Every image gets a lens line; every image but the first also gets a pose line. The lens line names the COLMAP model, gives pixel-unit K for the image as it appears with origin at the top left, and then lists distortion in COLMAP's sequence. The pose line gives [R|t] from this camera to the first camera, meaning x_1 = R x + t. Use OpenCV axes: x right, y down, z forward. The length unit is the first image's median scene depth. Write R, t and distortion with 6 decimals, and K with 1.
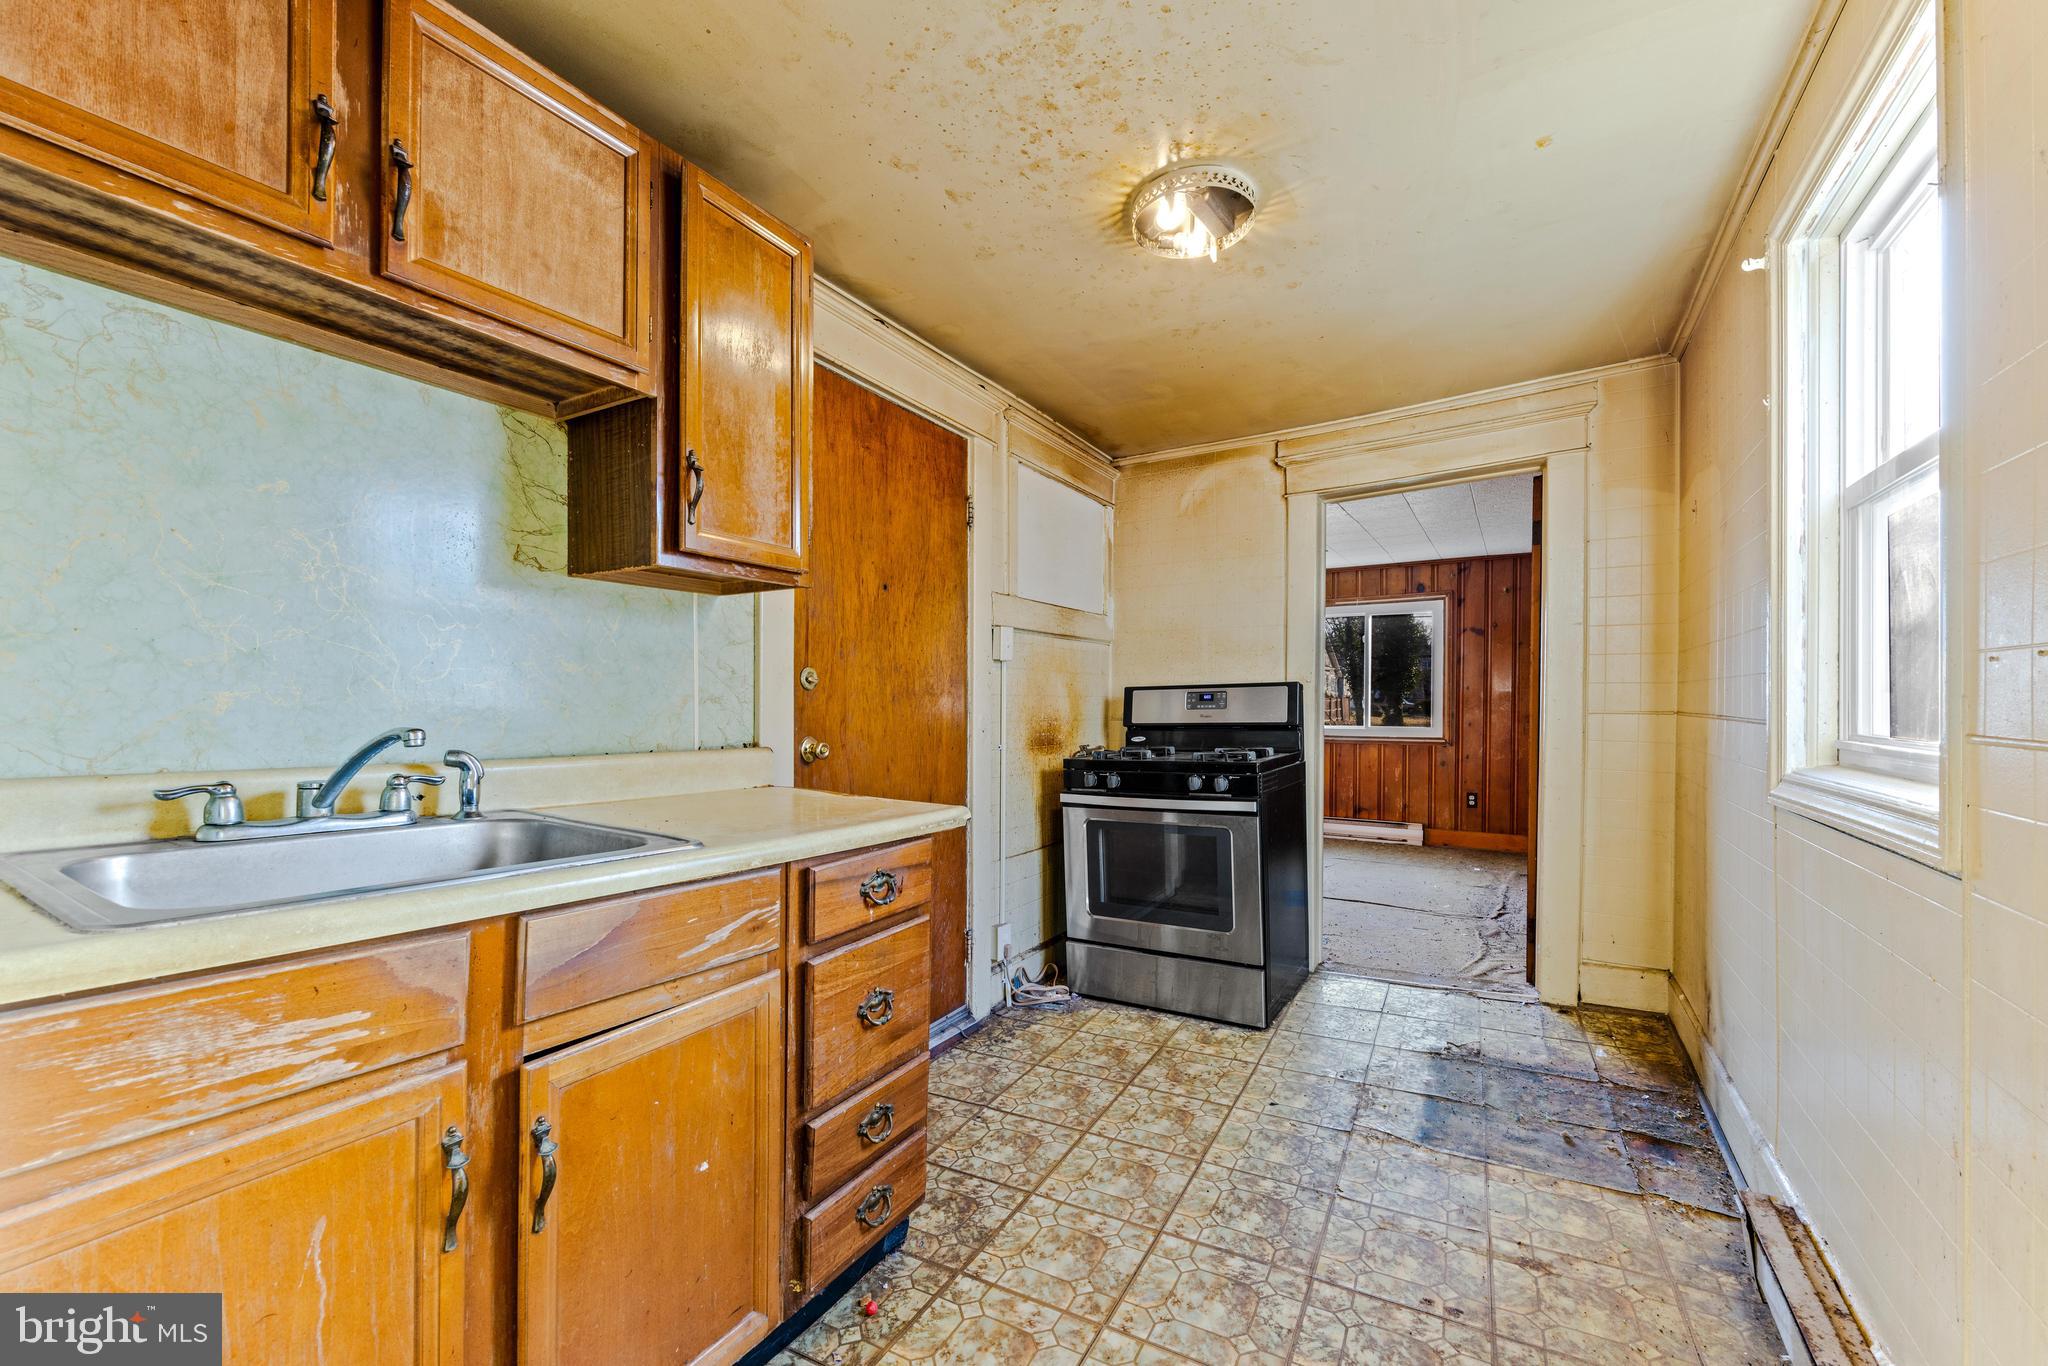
lens RADIAL K [[812.8, 0, 1026.8], [0, 812.8, 708.5], [0, 0, 1]] dist [-0.015114, -0.000028]
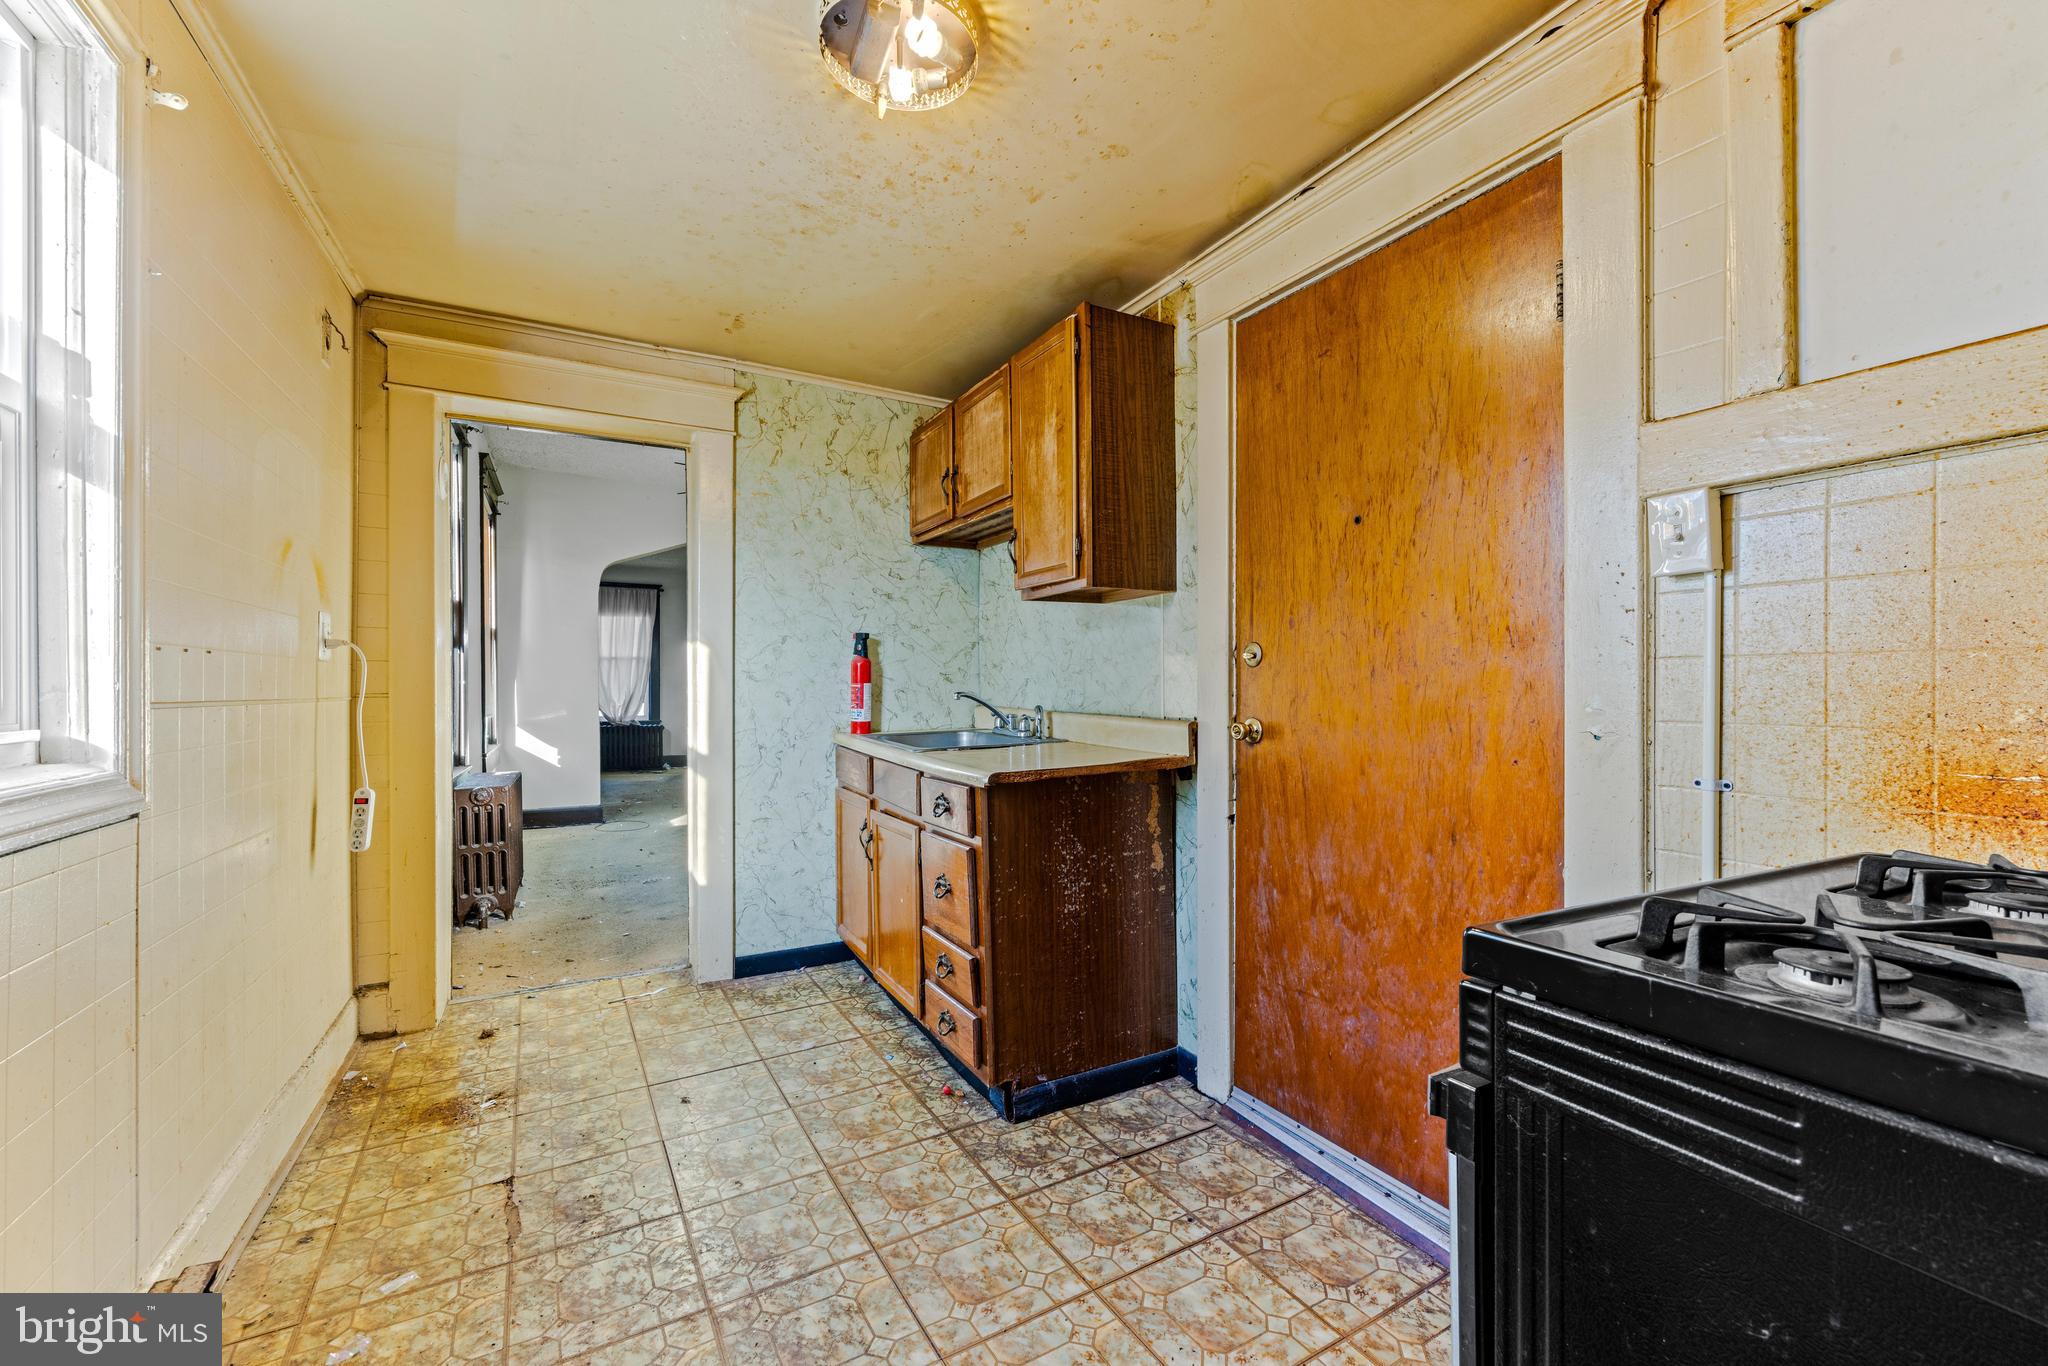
lens RADIAL K [[821.4, 0, 1025.7], [0, 821.4, 678.2], [0, 0, 1]] dist [-0.003259, -0.000308]
pose [[-0.506341, -0.001868, -0.862332, 0.991228], [-0.002447, 0.999997, -0.000730, -0.010091], [0.862330, 0.001740, -0.506344, 1.807503]]
